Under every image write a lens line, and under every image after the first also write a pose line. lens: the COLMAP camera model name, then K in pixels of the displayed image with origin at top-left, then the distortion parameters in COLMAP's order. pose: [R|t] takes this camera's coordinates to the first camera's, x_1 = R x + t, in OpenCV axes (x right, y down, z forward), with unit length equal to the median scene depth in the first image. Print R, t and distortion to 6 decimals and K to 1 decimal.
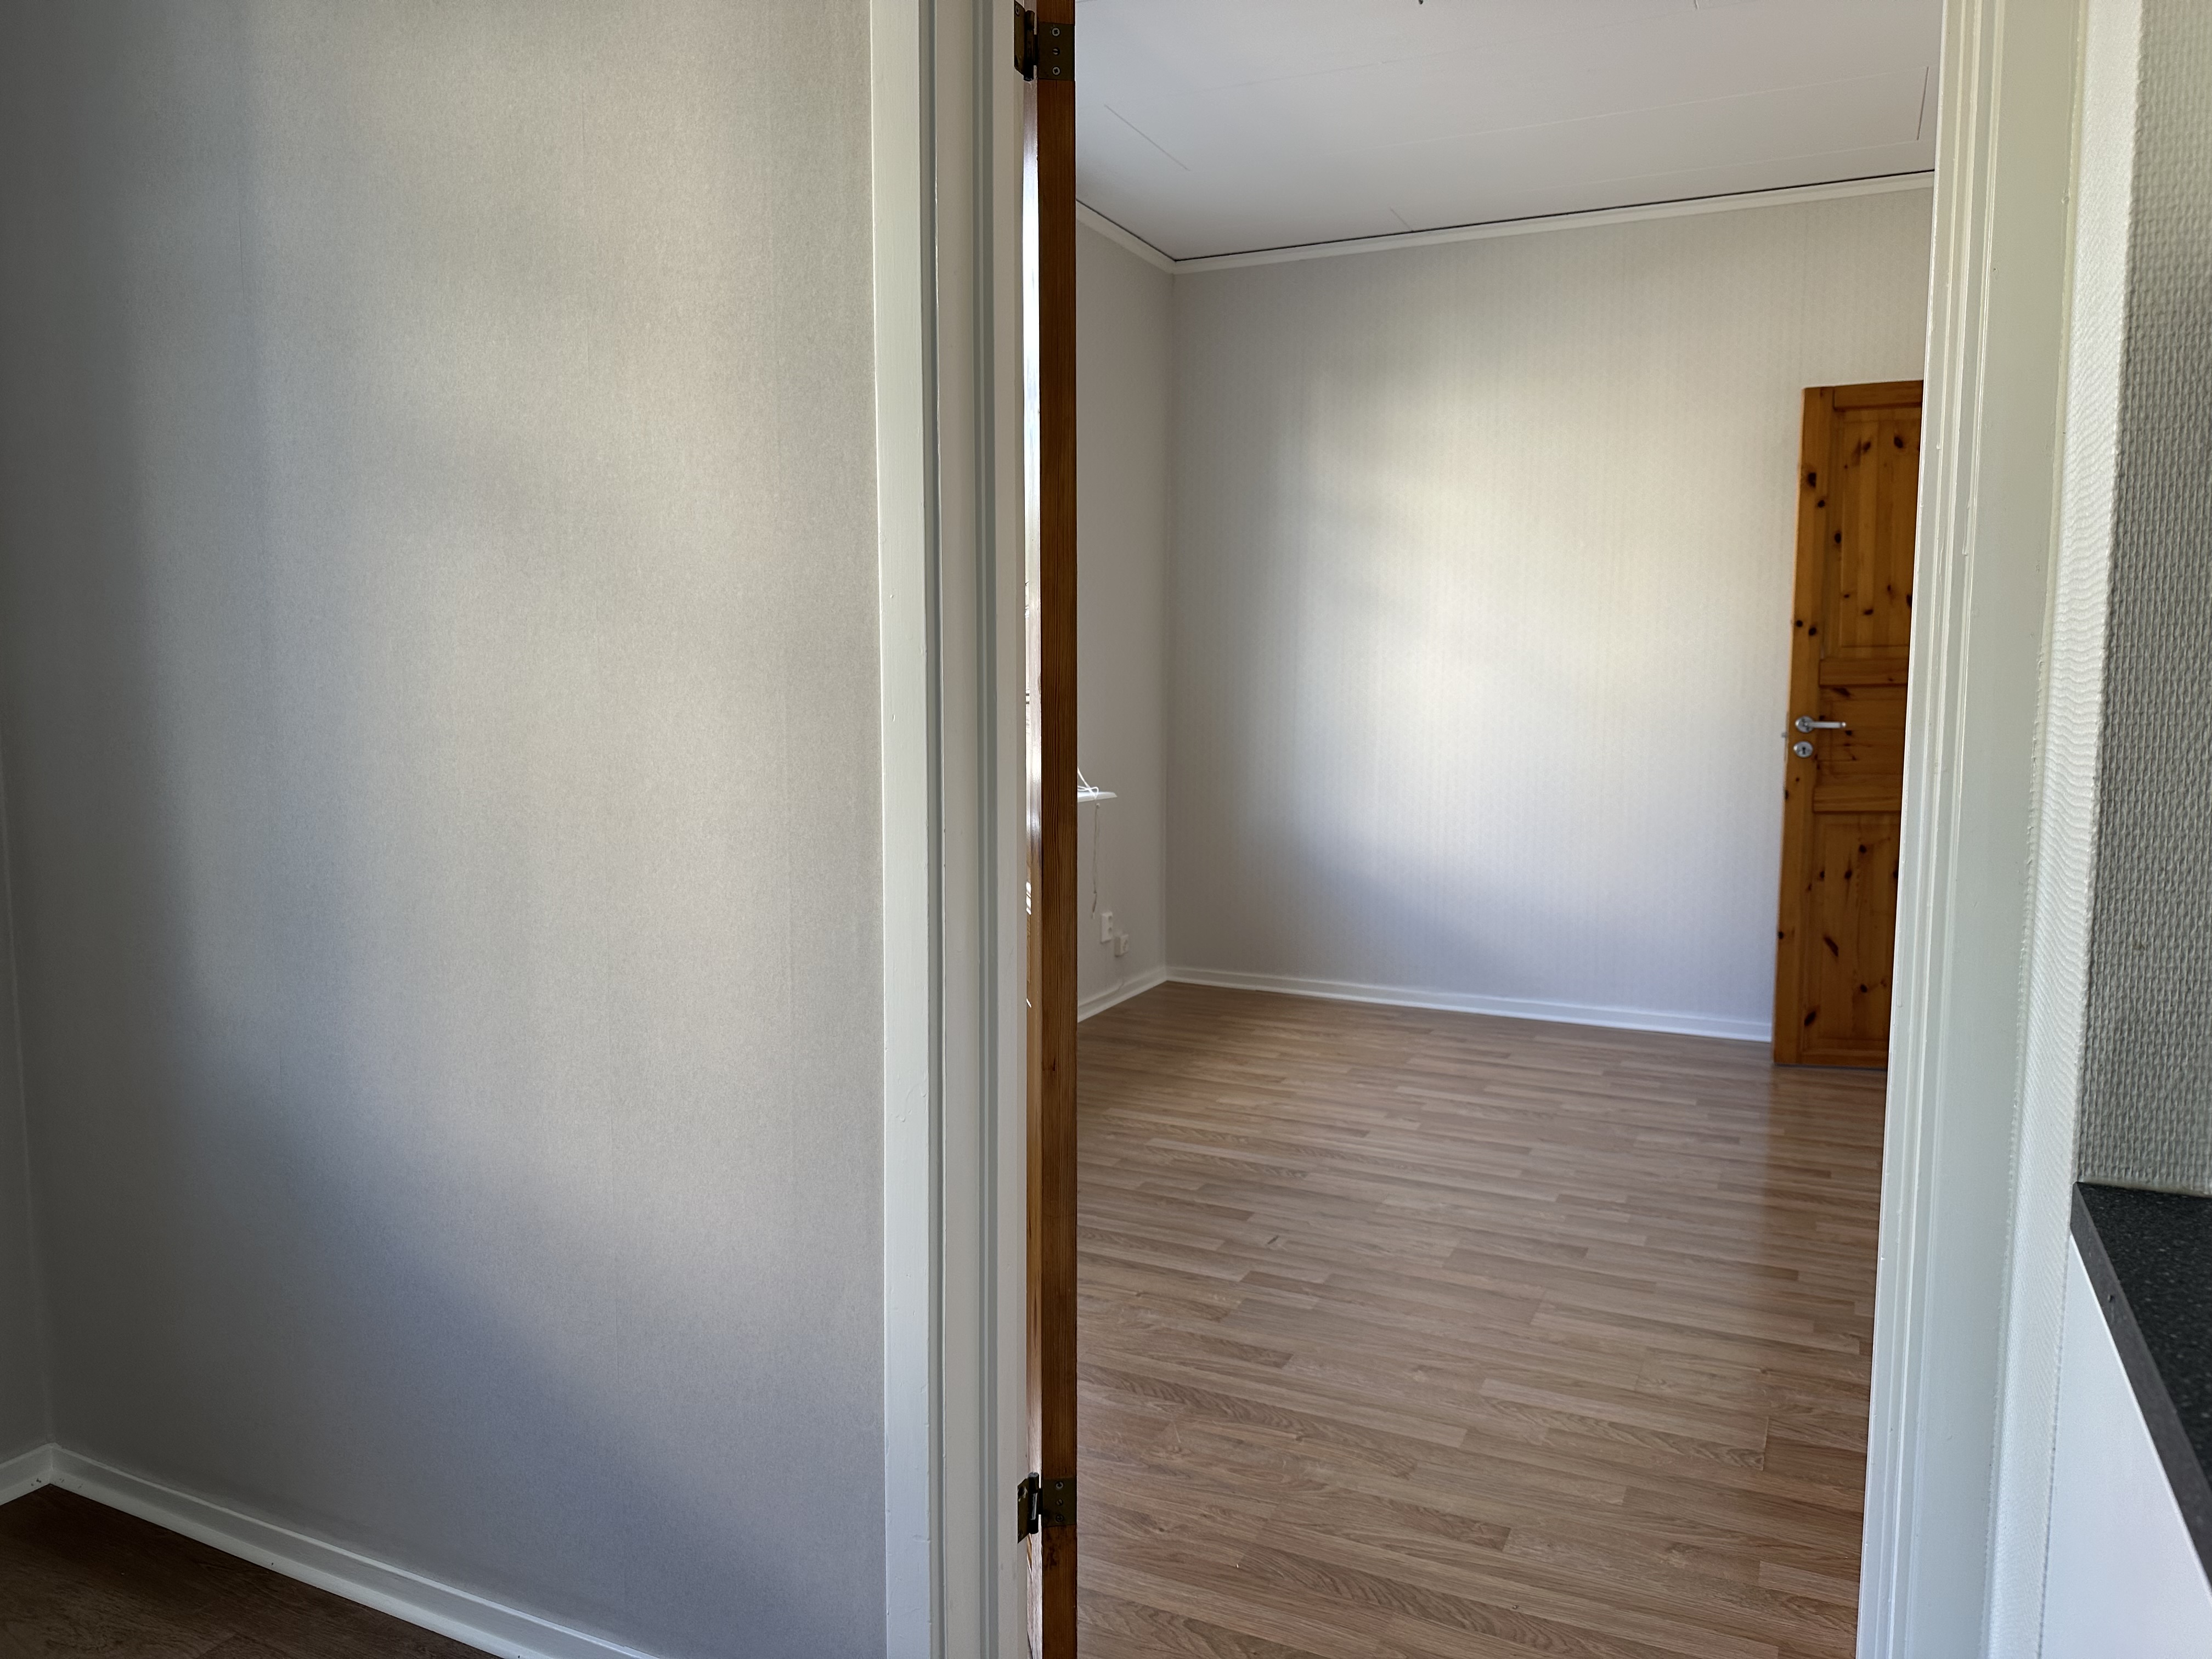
lens RADIAL K [[1561.9, 0, 1105.2], [0, 1561.9, 825.0], [0, 0, 1]] dist [-0.035129, 0.008833]
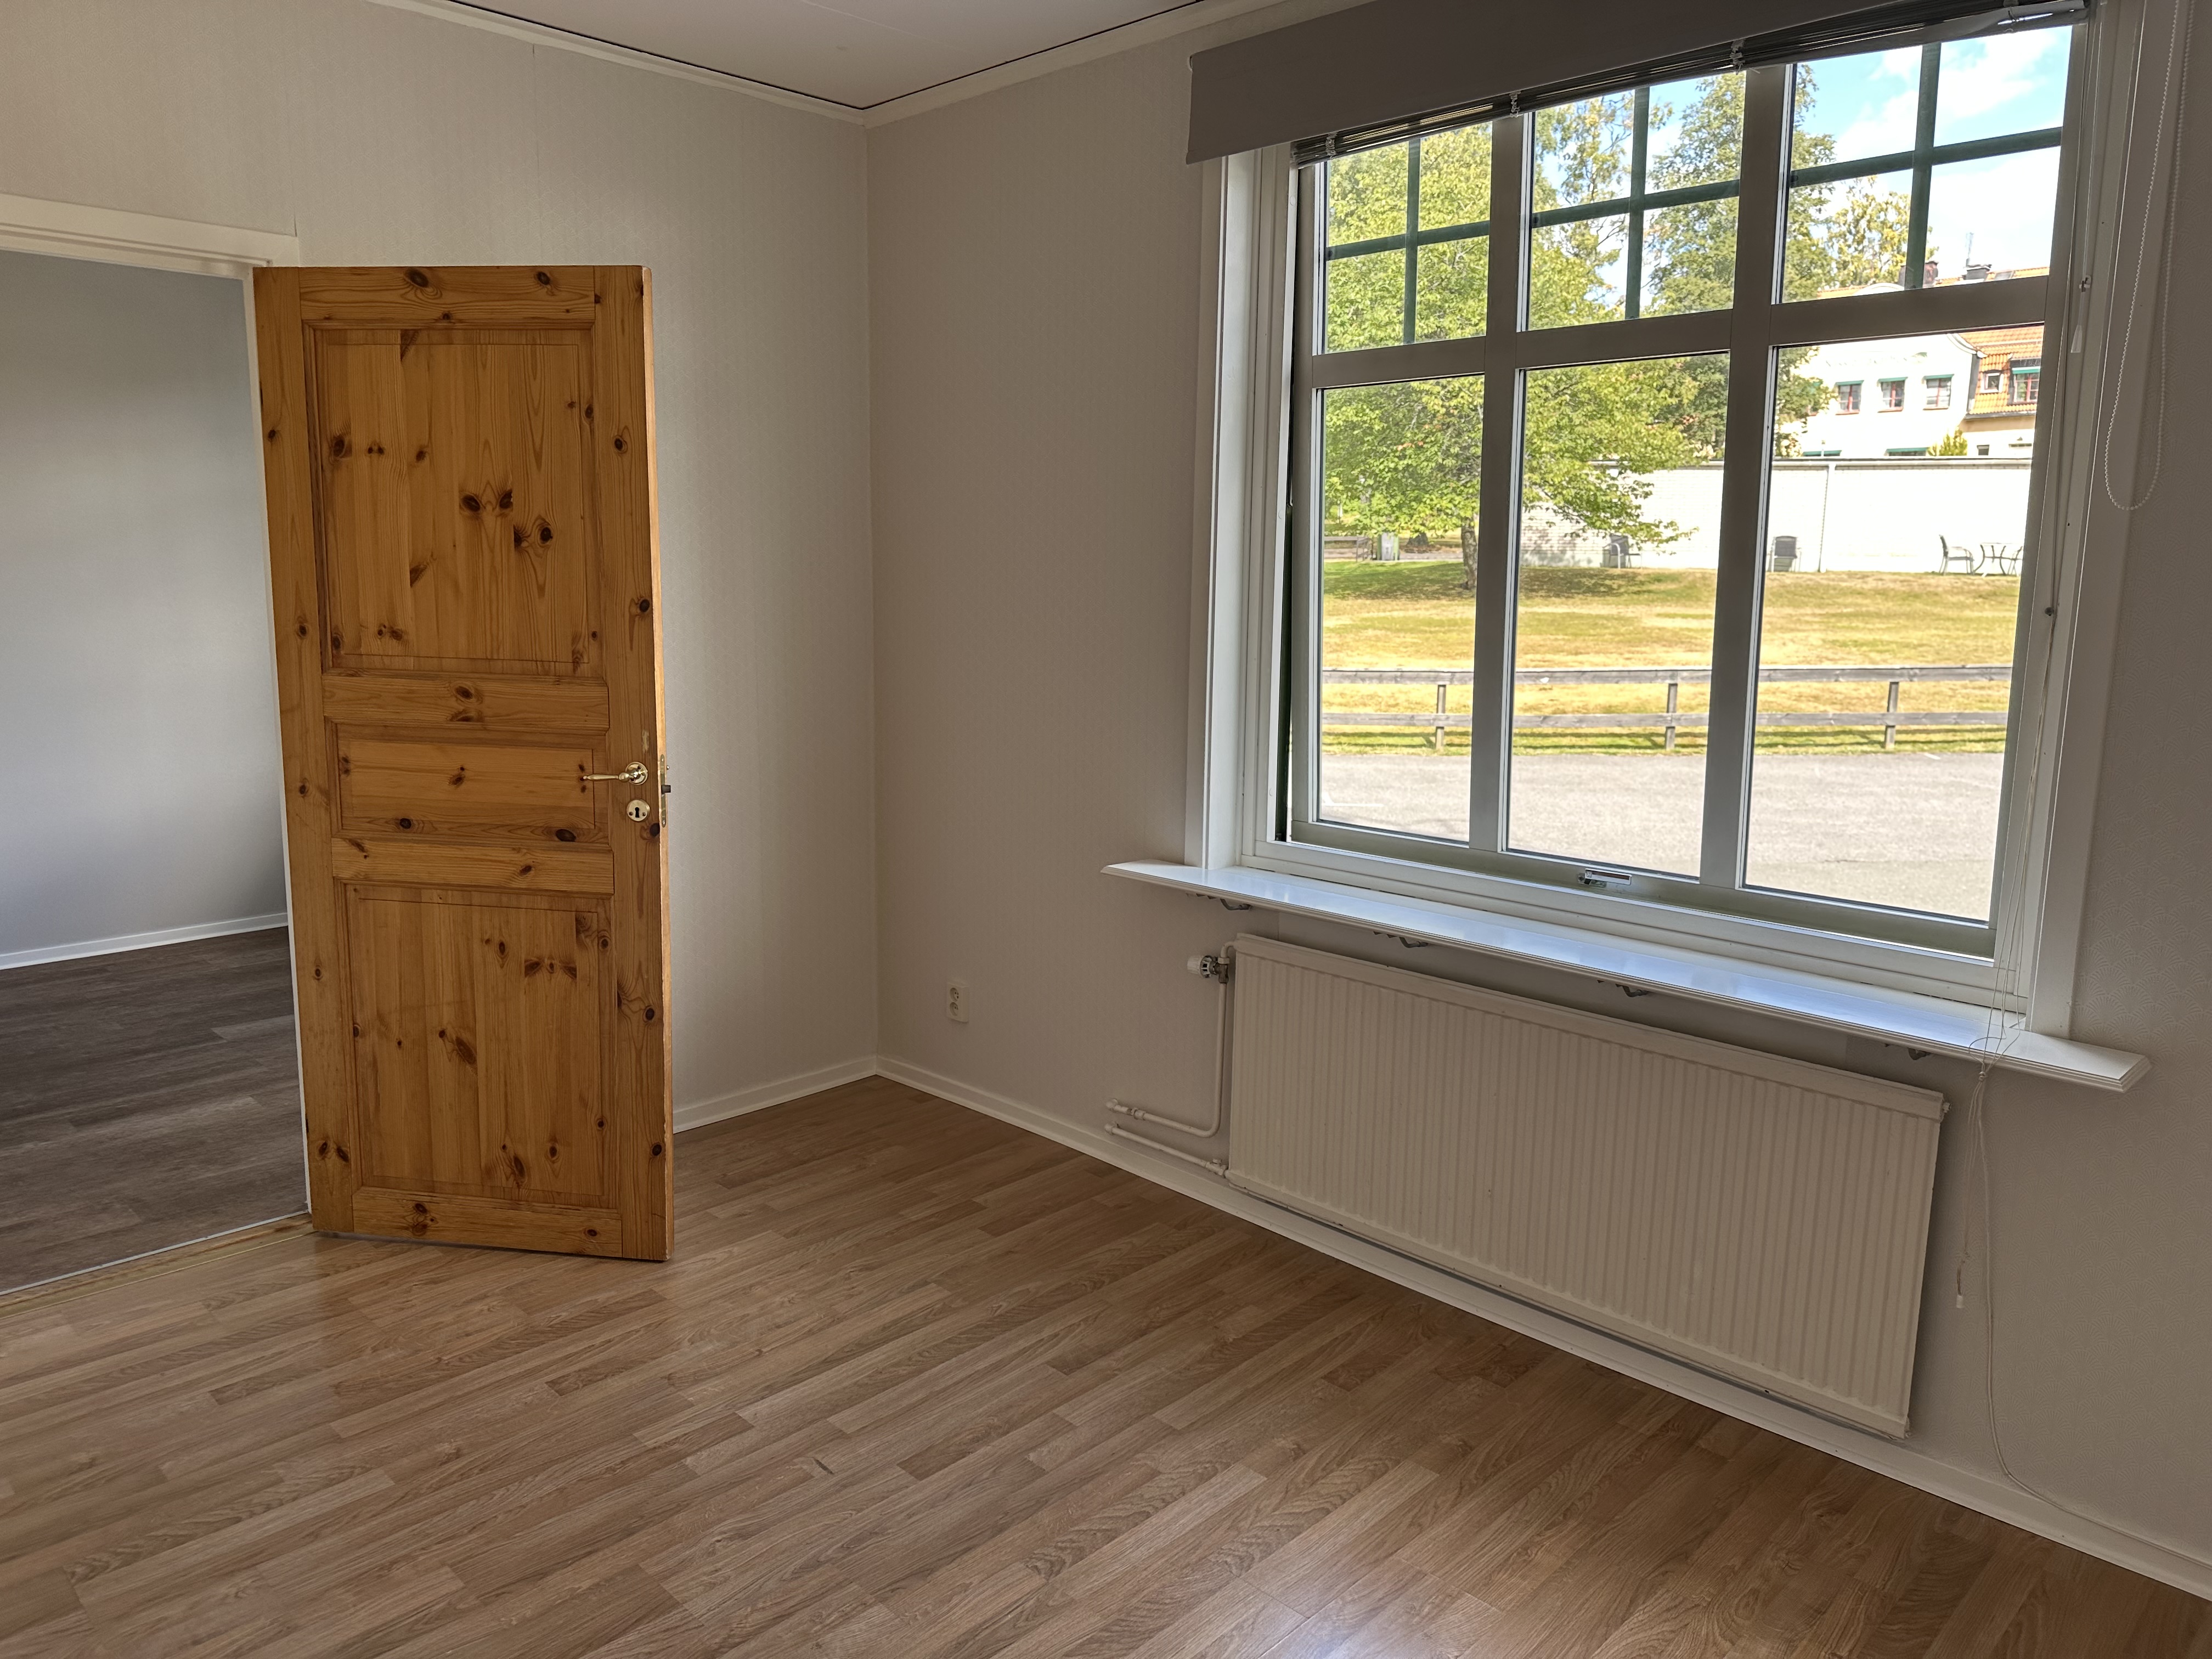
lens RADIAL K [[1561.9, 0, 1110.2], [0, 1561.9, 822.4], [0, 0, 1]] dist [-0.035129, 0.008833]
pose [[-0.321532, 0.148154, -0.935237, 0.938773], [-0.120333, 0.973283, 0.195551, -0.283945], [0.939221, 0.175416, -0.295114, 1.631439]]
